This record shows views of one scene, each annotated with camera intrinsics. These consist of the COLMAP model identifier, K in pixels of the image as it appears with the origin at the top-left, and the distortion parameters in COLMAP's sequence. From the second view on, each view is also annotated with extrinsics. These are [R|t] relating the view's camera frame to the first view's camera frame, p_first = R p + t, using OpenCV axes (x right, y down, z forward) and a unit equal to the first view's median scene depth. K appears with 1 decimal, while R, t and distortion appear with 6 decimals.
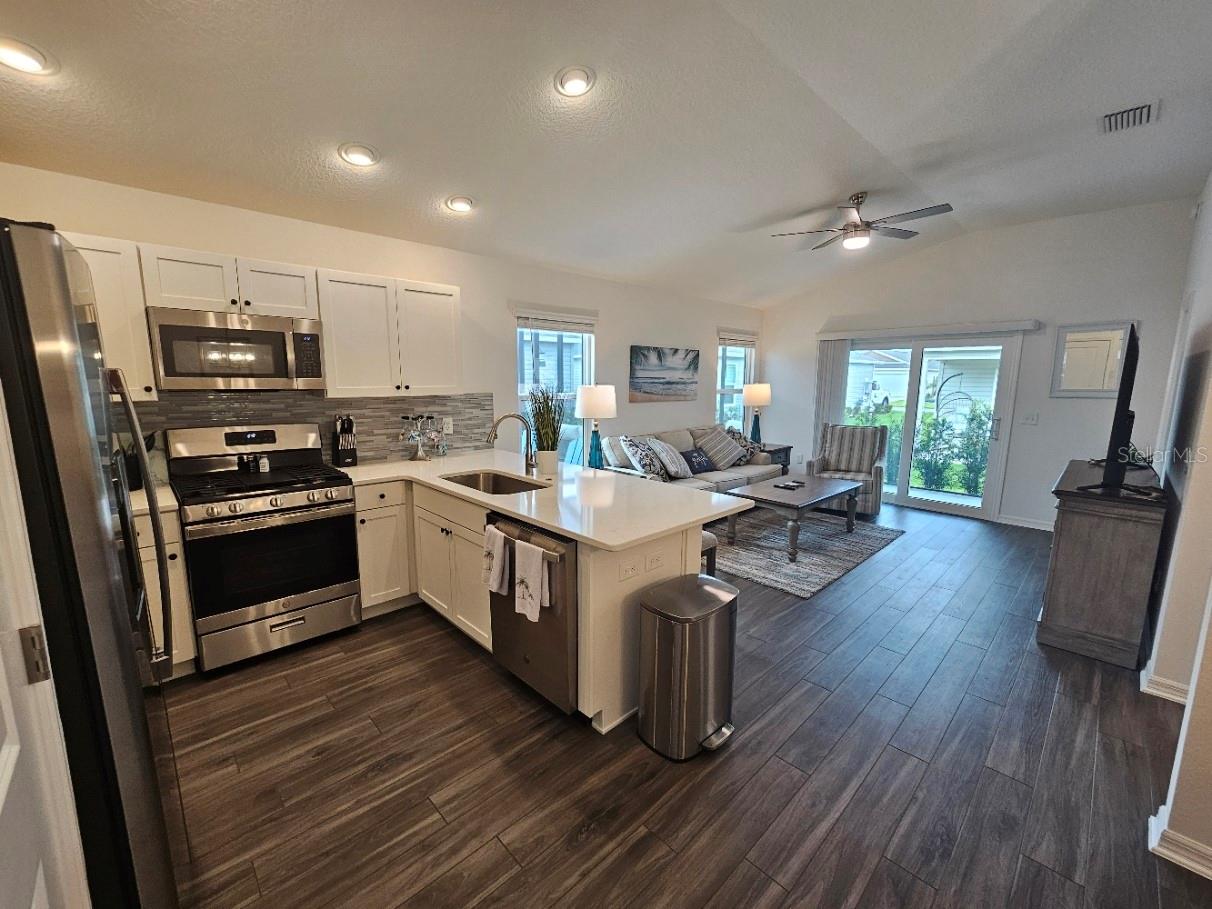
lens RADIAL K [[498.3, 0, 617.6], [0, 498.3, 457.4], [0, 0, 1]] dist [-0.002054, 0.001726]
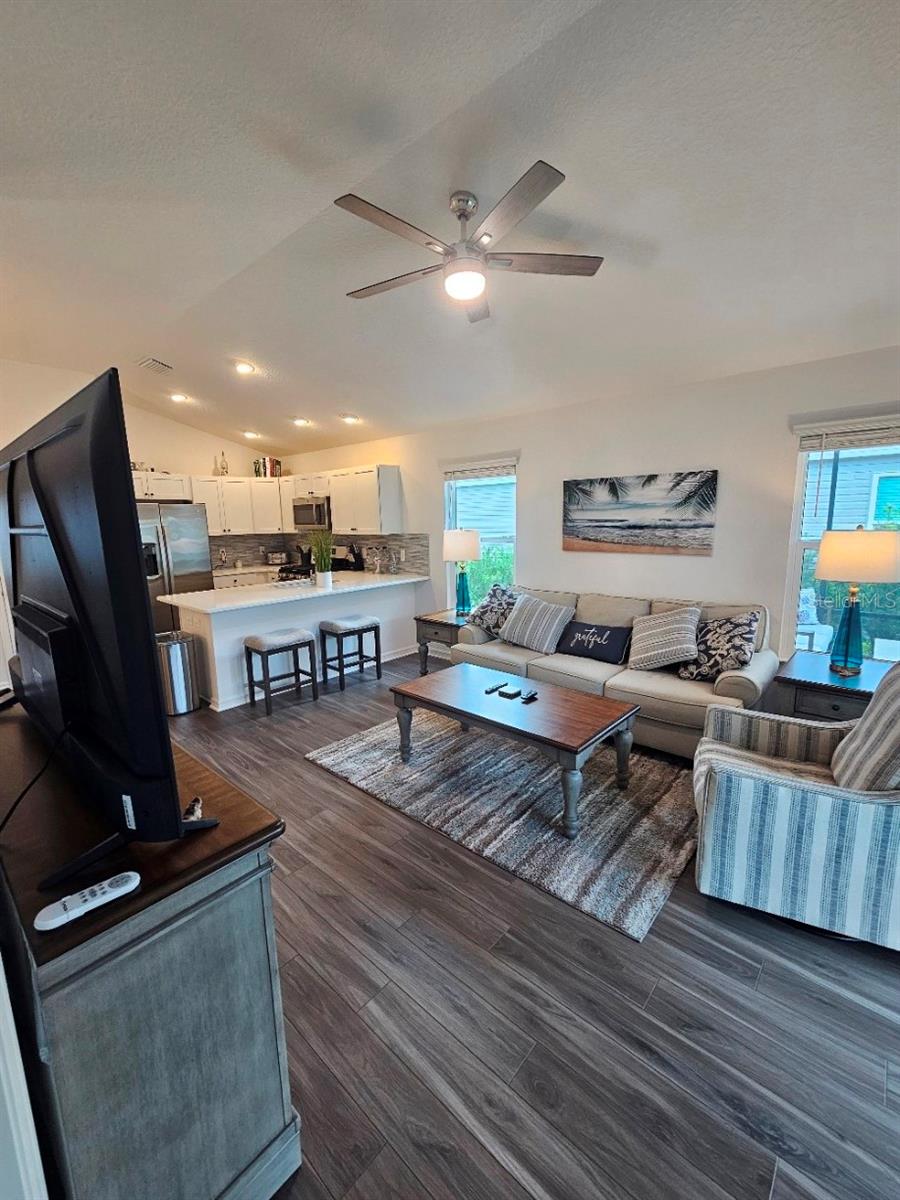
lens RADIAL K [[493.4, 0, 447.1], [0, 493.4, 597.8], [0, 0, 1]] dist [-0.002054, 0.001726]
pose [[0.056128, 0.141809, -0.988301, 0.834389], [-0.149988, 0.979826, 0.132075, -0.112919], [0.987093, 0.140820, 0.076266, 0.761200]]
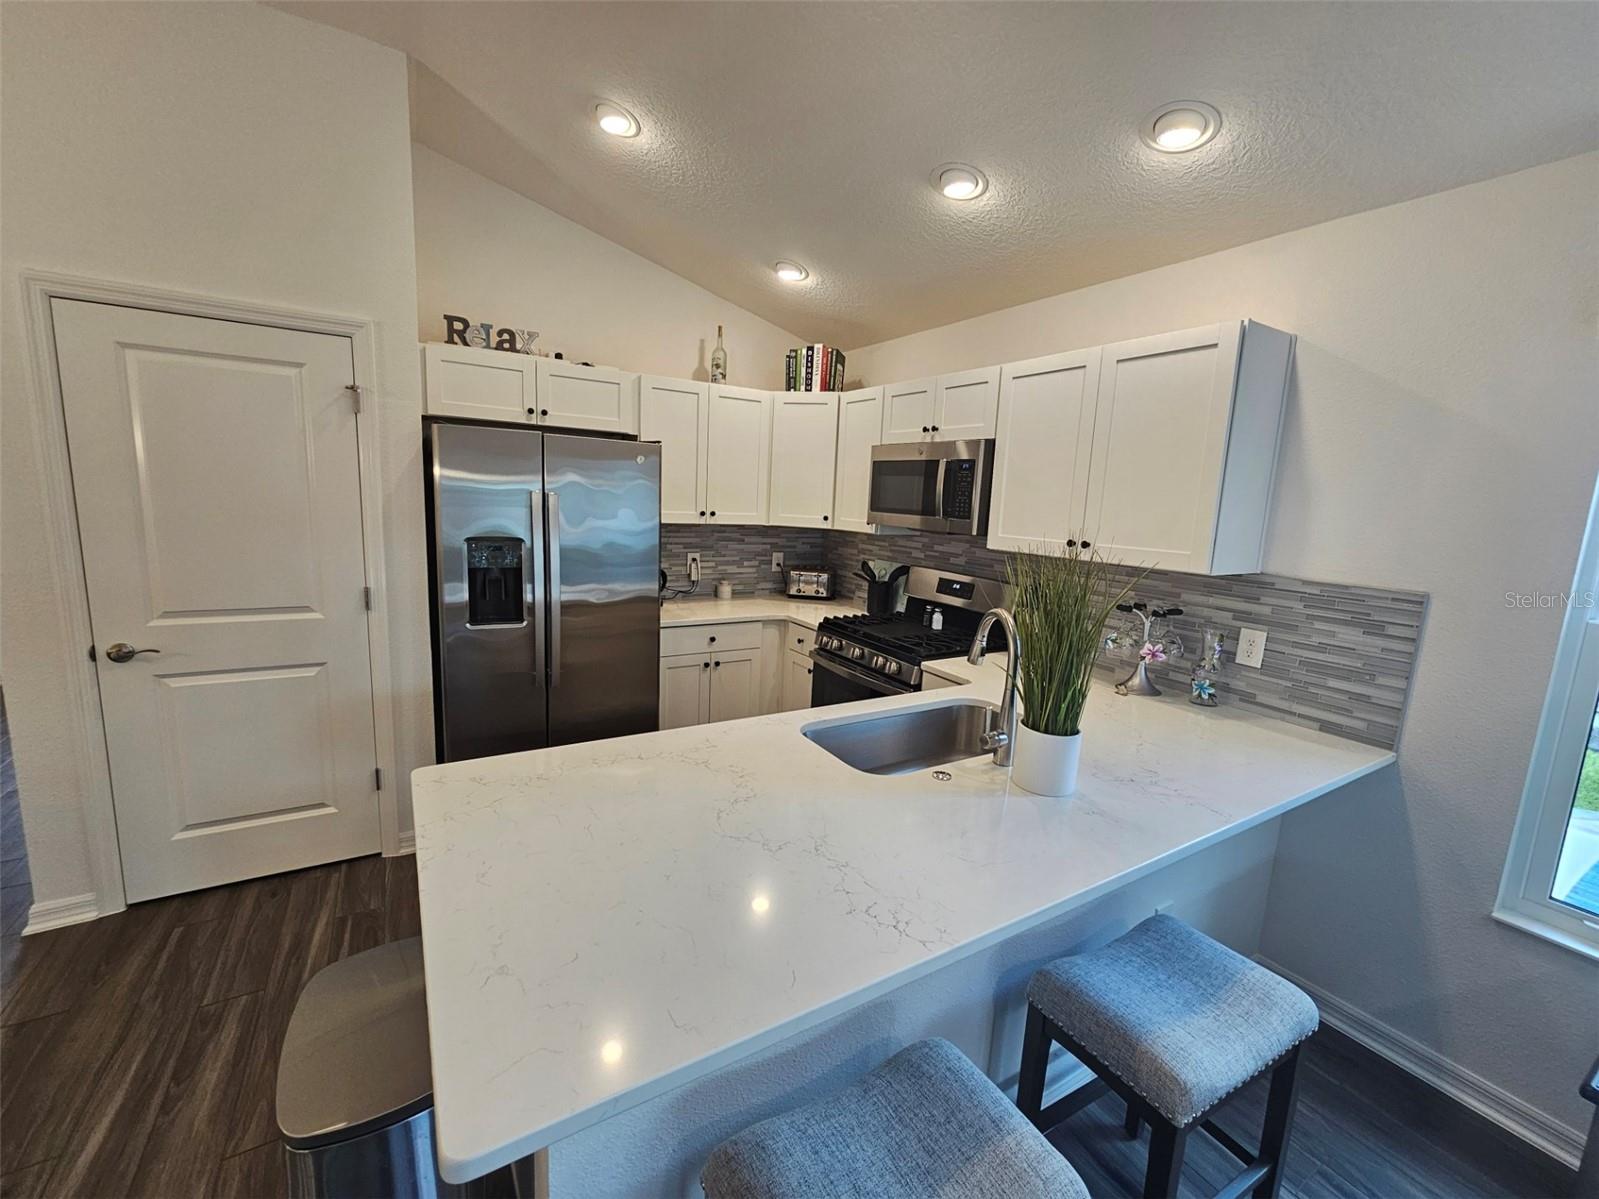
lens RADIAL K [[657.4, 0, 802.1], [0, 657.4, 599.0], [0, 0, 1]] dist [-0.002054, 0.001726]
pose [[-0.229047, 0.122763, -0.965643, 0.214491], [-0.217624, 0.960448, 0.173722, -0.087075], [0.948777, 0.249937, -0.193271, 0.537037]]
